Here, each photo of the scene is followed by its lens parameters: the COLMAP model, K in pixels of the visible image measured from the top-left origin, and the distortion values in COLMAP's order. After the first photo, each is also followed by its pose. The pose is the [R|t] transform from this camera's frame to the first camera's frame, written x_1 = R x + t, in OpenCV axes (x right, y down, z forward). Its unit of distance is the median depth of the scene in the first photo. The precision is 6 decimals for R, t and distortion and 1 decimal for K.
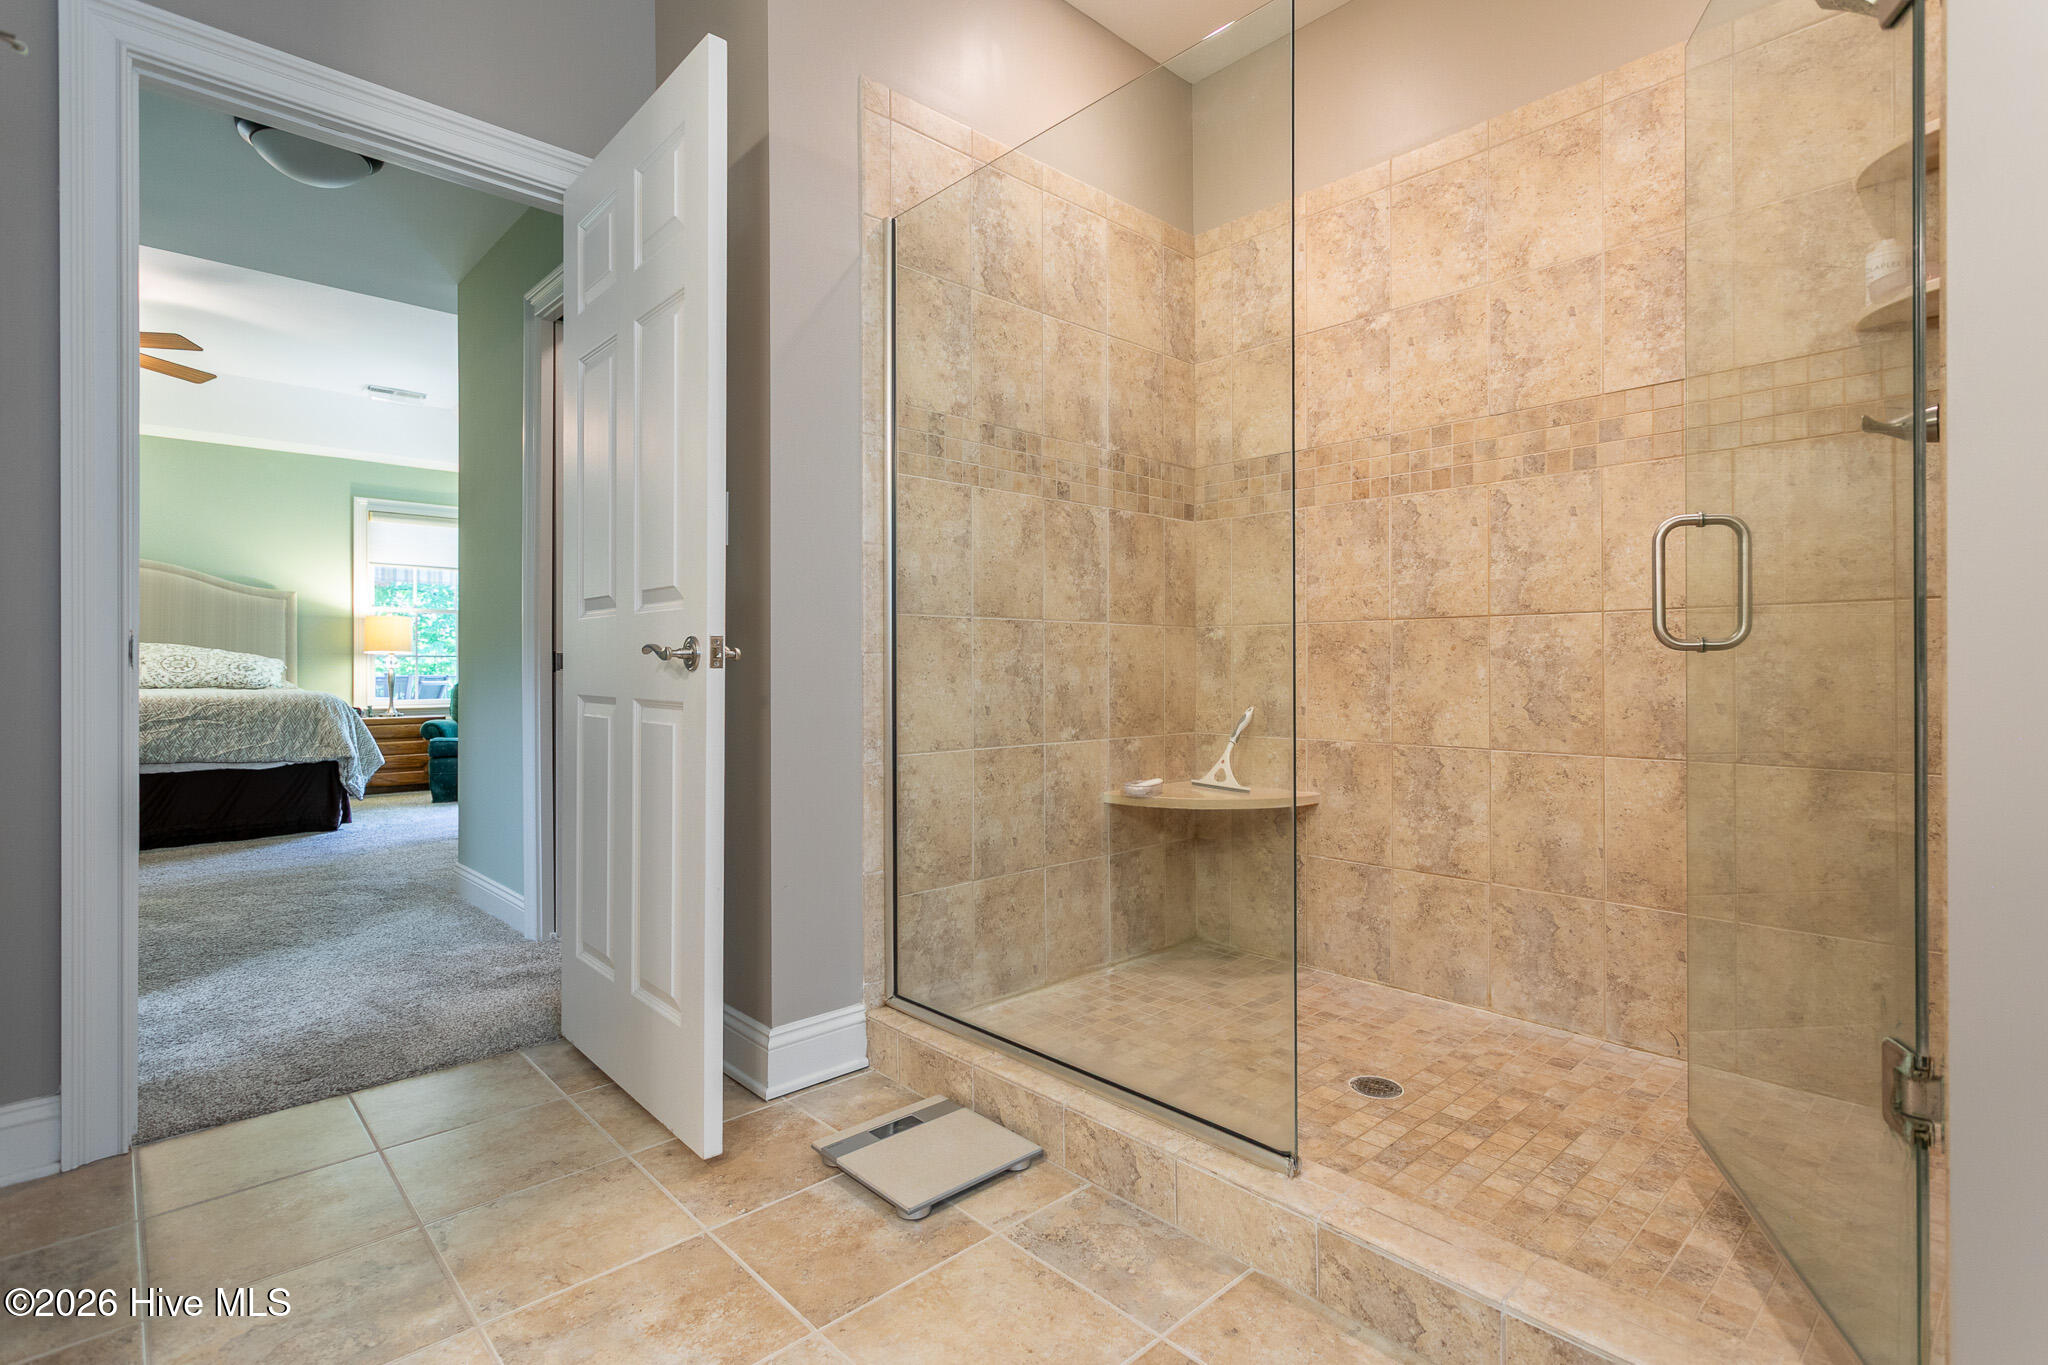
lens RADIAL K [[996.7, 0, 1053.1], [0, 996.7, 664.8], [0, 0, 1]] dist [0.005278, -0.000650]
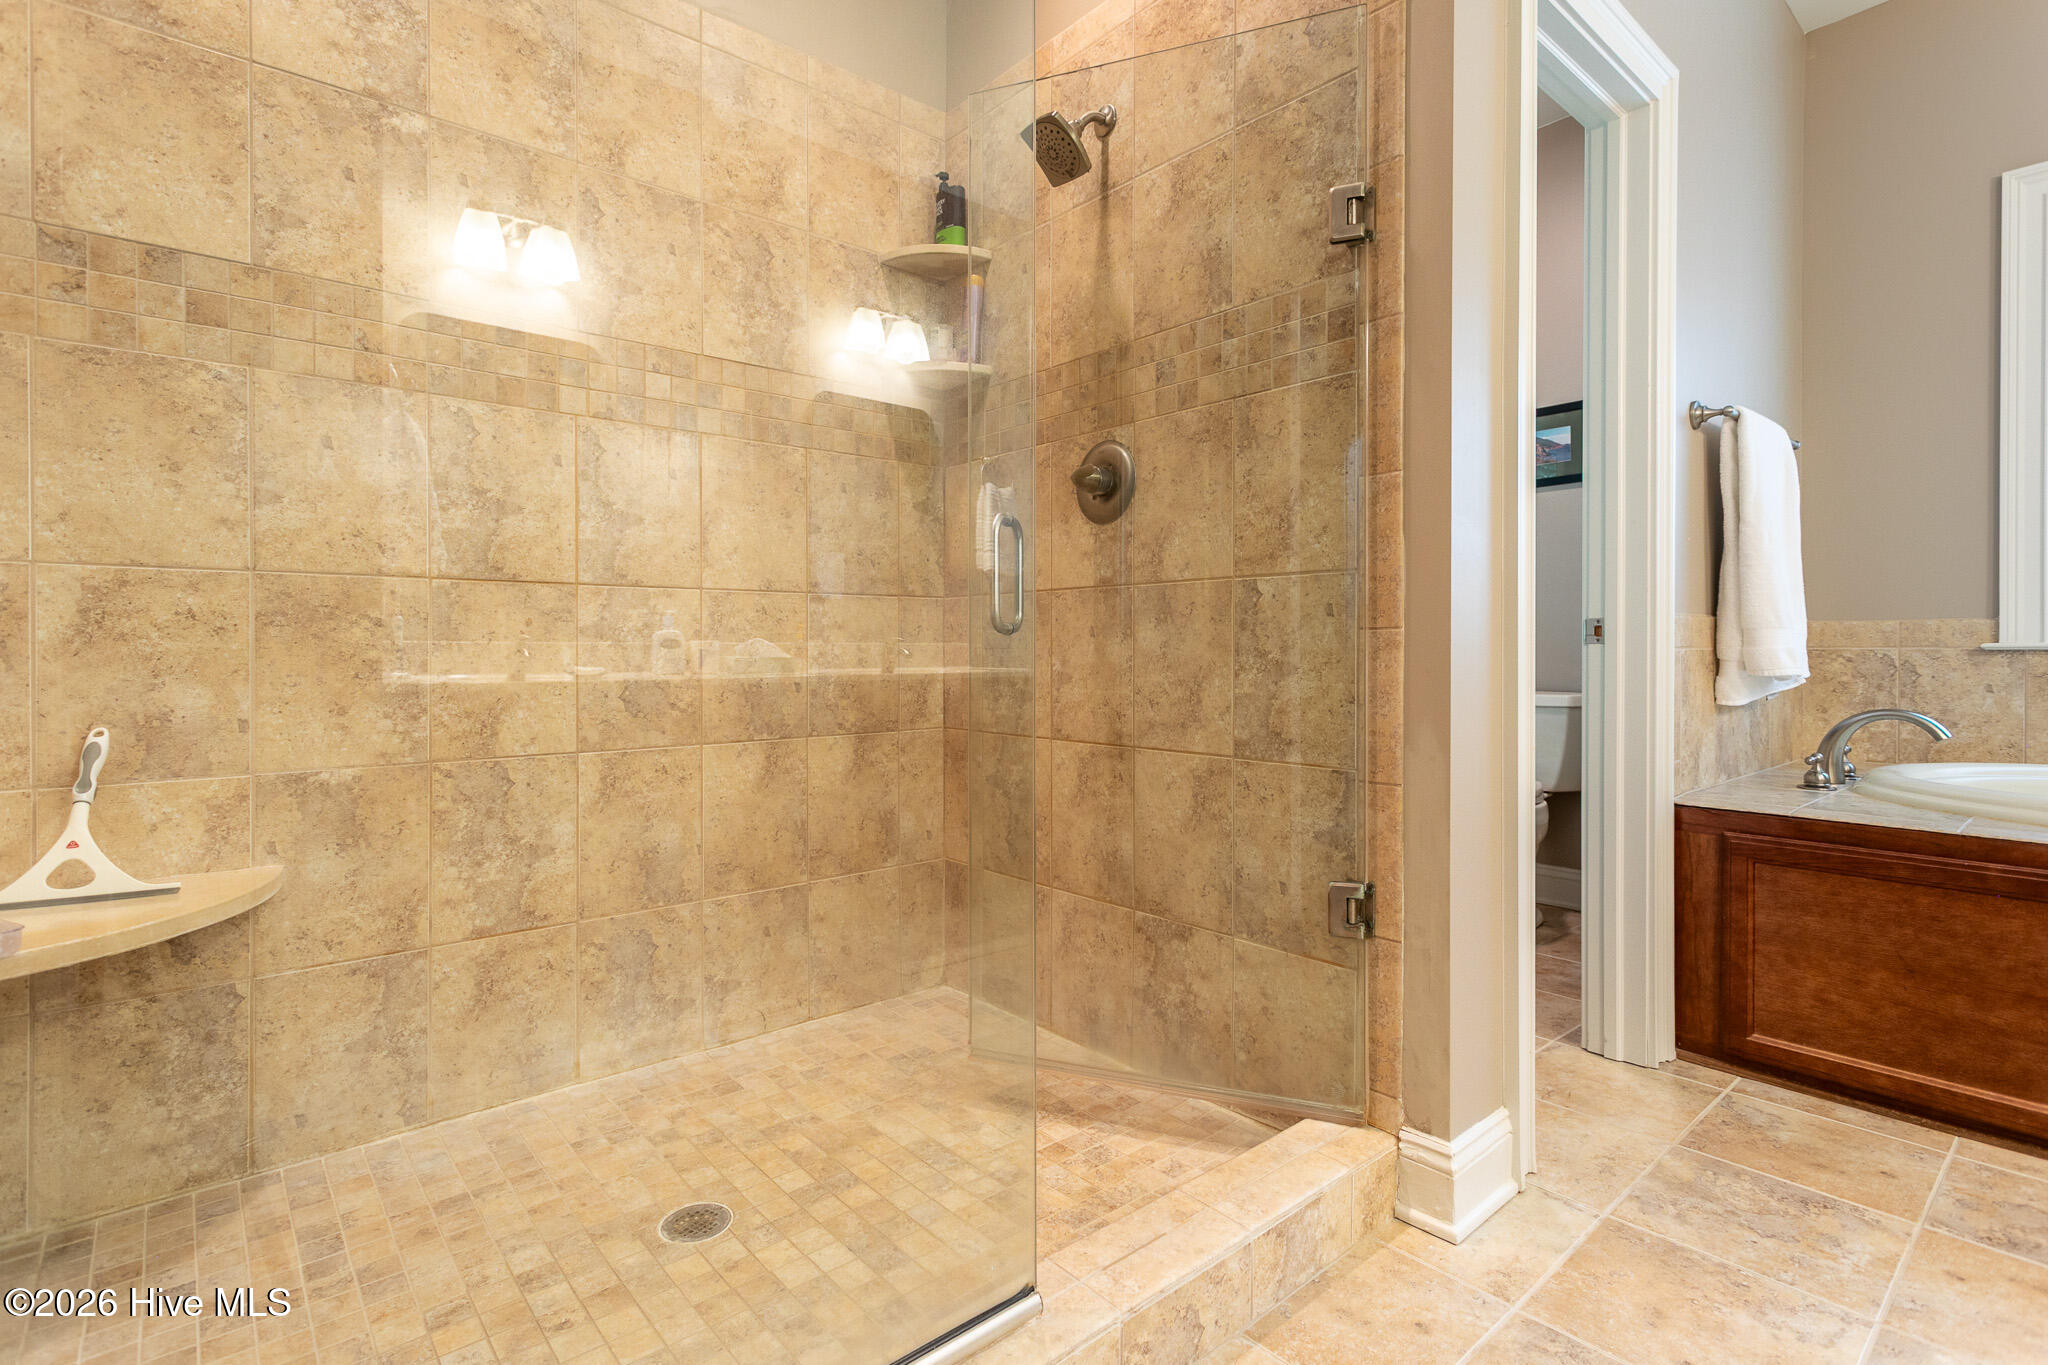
lens RADIAL K [[996.7, 0, 1010.0], [0, 996.7, 648.0], [0, 0, 1]] dist [0.005278, -0.000650]
pose [[0.057192, 0.000092, 0.998363, -0.339150], [-0.004481, 0.999990, 0.000164, 0.000064], [-0.998353, -0.004483, 0.057192, 0.625285]]
